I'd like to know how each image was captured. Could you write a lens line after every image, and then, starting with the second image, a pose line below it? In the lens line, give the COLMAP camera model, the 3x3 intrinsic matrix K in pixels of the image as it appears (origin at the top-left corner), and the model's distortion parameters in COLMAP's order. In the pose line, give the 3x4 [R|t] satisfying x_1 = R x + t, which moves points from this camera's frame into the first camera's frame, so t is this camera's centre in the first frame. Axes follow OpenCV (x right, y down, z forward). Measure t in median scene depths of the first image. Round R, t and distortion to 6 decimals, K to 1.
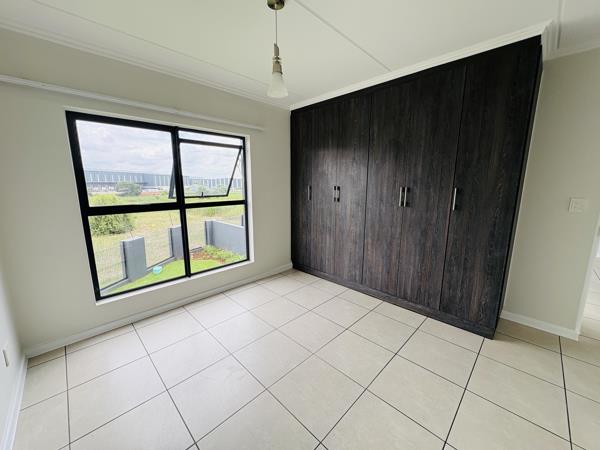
lens RADIAL K [[239.4, 0, 300.0], [0, 239.4, 225.0], [0, 0, 1]] dist [-0.000614, -0.000068]
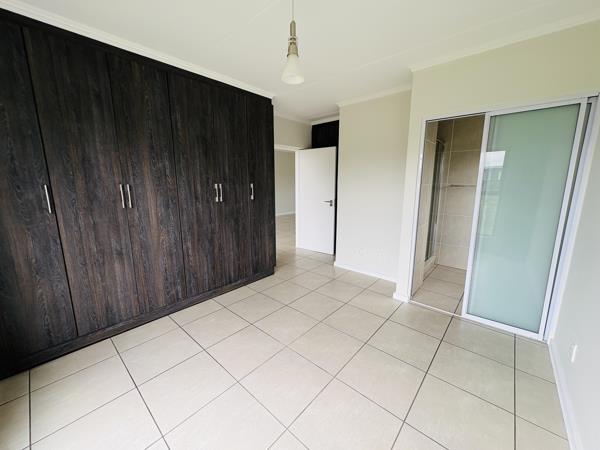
lens RADIAL K [[238.3, 0, 300.4], [0, 238.3, 220.3], [0, 0, 1]] dist [0.000148, -0.000023]
pose [[-0.055766, -0.173081, 0.983328, -0.621051], [0.164811, 0.969754, 0.180039, -0.121384], [-0.984747, 0.172103, -0.025554, 0.641534]]
